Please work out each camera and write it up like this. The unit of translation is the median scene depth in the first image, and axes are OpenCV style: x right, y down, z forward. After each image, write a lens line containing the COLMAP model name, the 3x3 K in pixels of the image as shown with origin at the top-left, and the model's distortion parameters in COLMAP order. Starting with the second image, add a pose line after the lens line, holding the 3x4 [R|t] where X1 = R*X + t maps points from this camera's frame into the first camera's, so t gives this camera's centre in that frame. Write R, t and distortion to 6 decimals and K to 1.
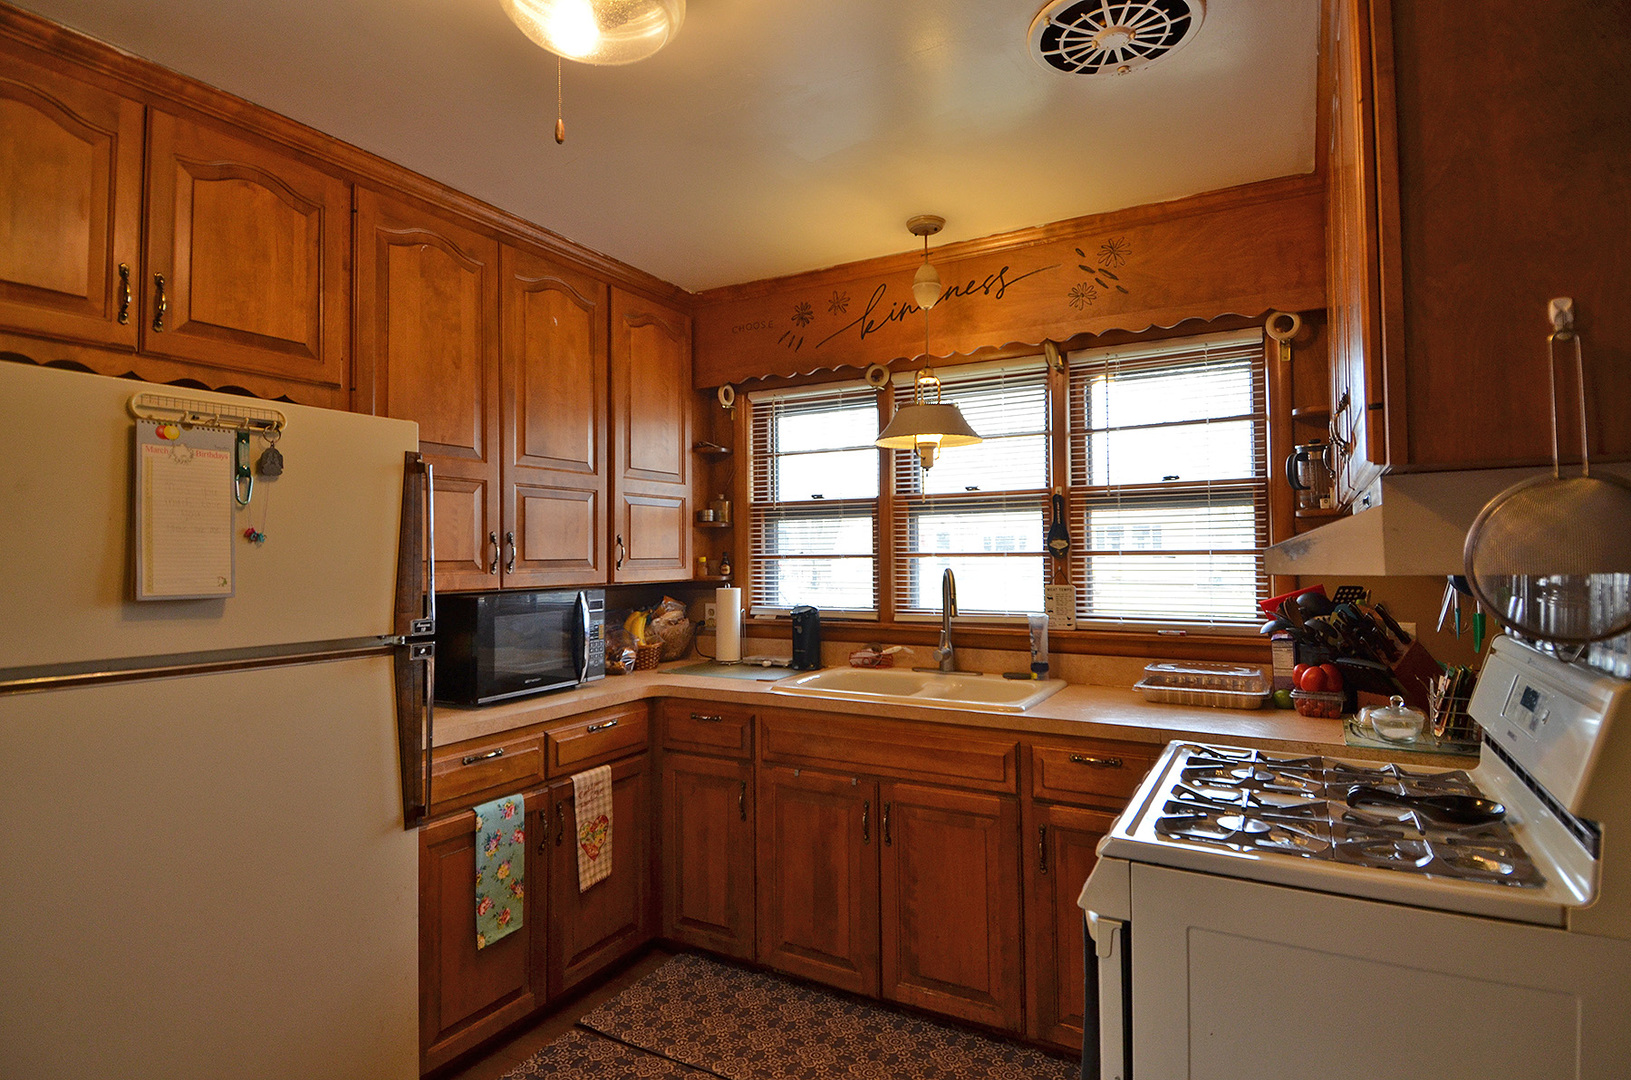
lens RADIAL K [[822.3, 0, 815.5], [0, 822.3, 540.0], [0, 0, 1]] dist [0.018168, -0.000145]
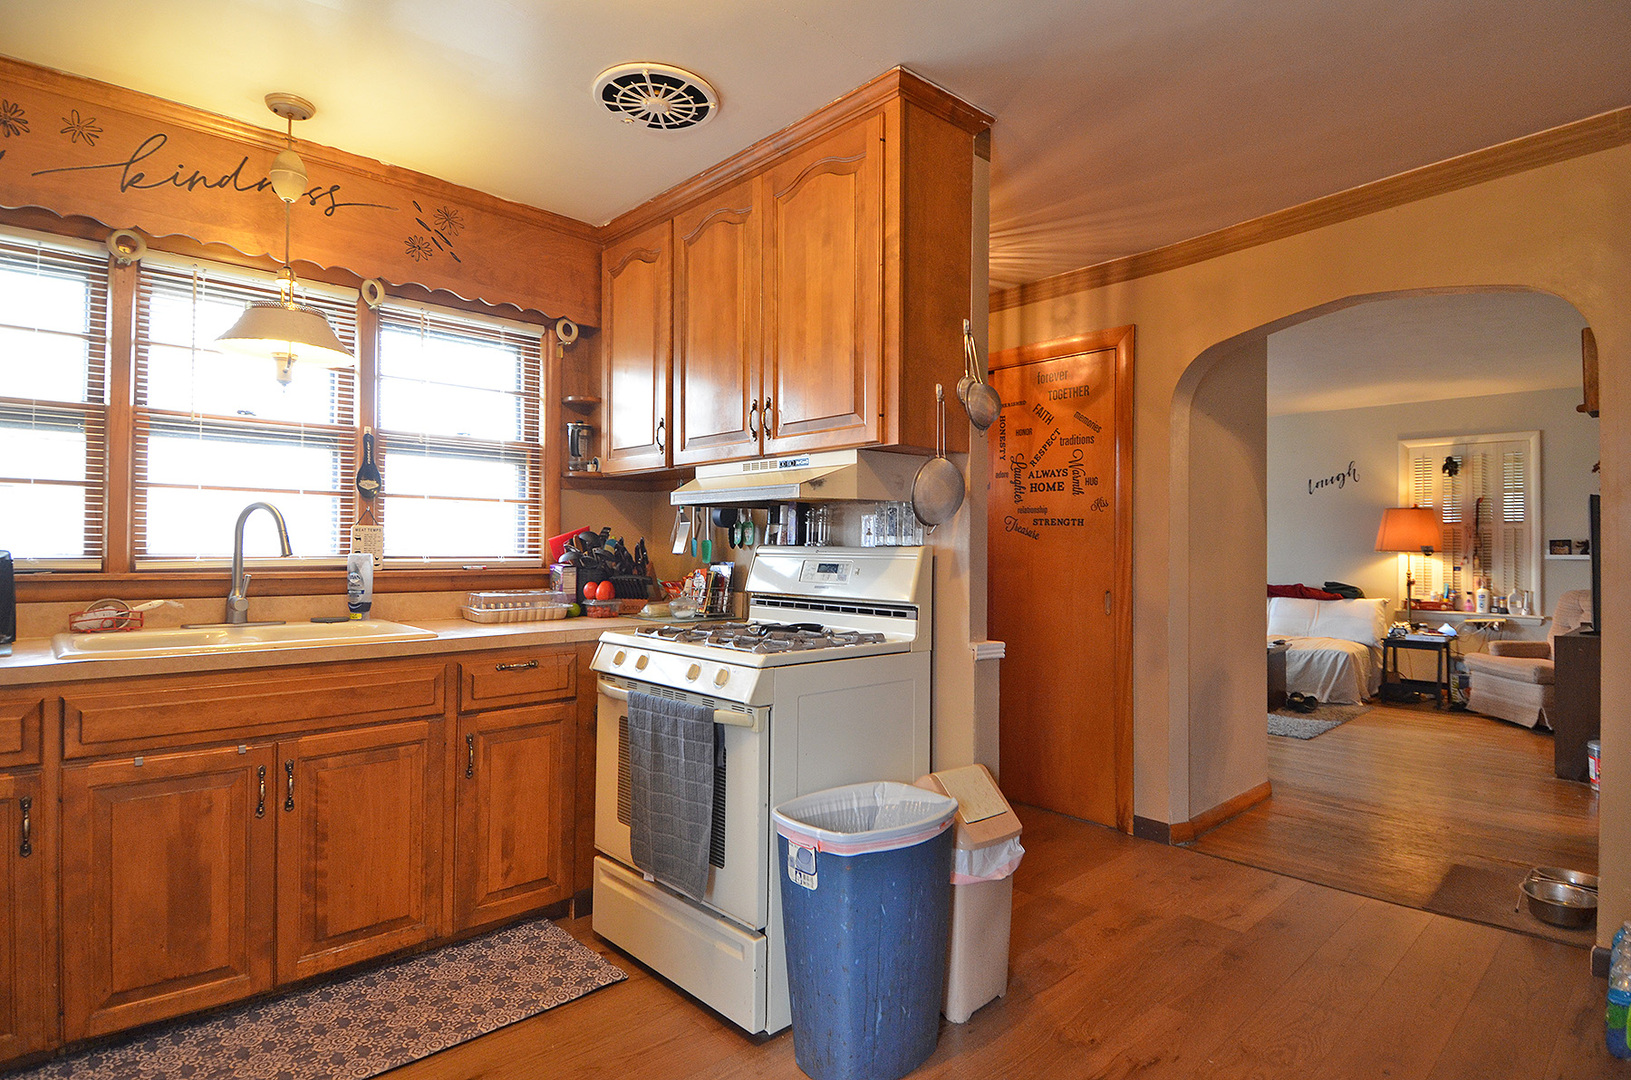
lens RADIAL K [[846.9, 0, 813.6], [0, 846.9, 535.9], [0, 0, 1]] dist [0.039130, -0.048483]
pose [[0.302985, 0.022138, 0.952738, -0.533727], [-0.032432, 0.999391, -0.012908, 0.064586], [-0.952443, -0.026988, 0.303518, 0.179894]]
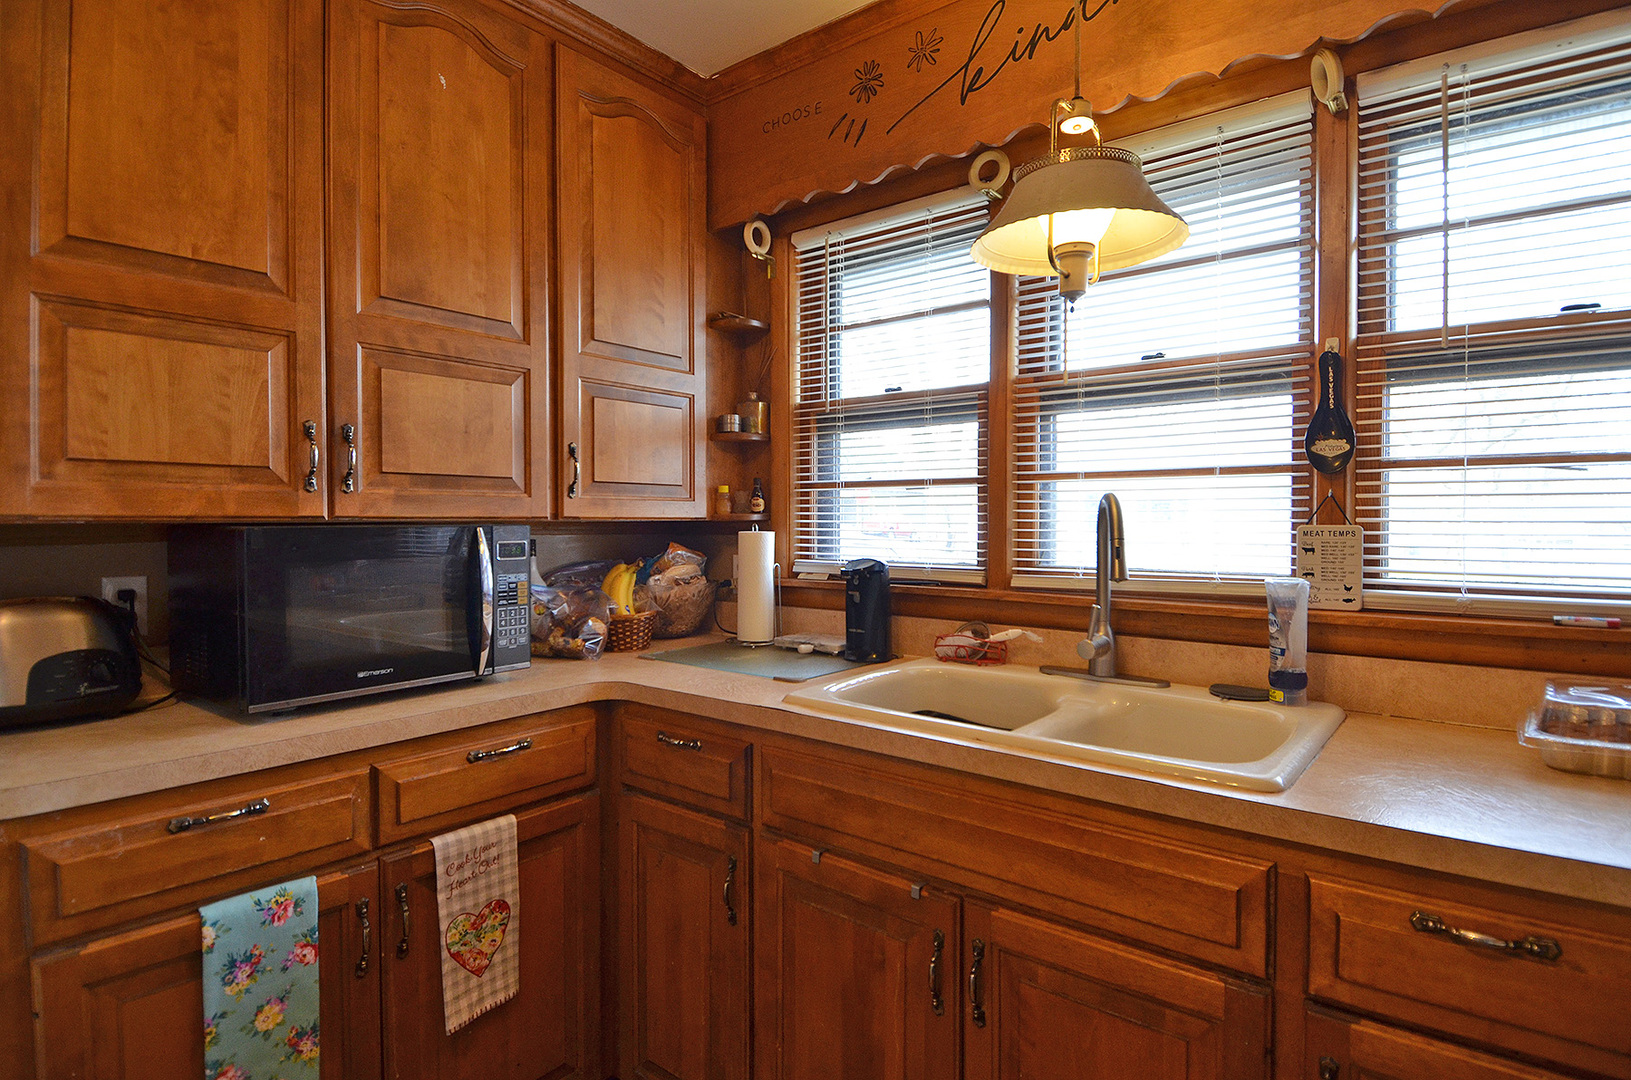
lens RADIAL K [[846.9, 0, 813.6], [0, 846.9, 535.9], [0, 0, 1]] dist [0.039130, -0.048483]
pose [[0.986779, 0.011942, -0.161630, 0.060274], [-0.005330, 0.999133, 0.041285, 0.041983], [0.161983, -0.039878, 0.985988, 0.417898]]
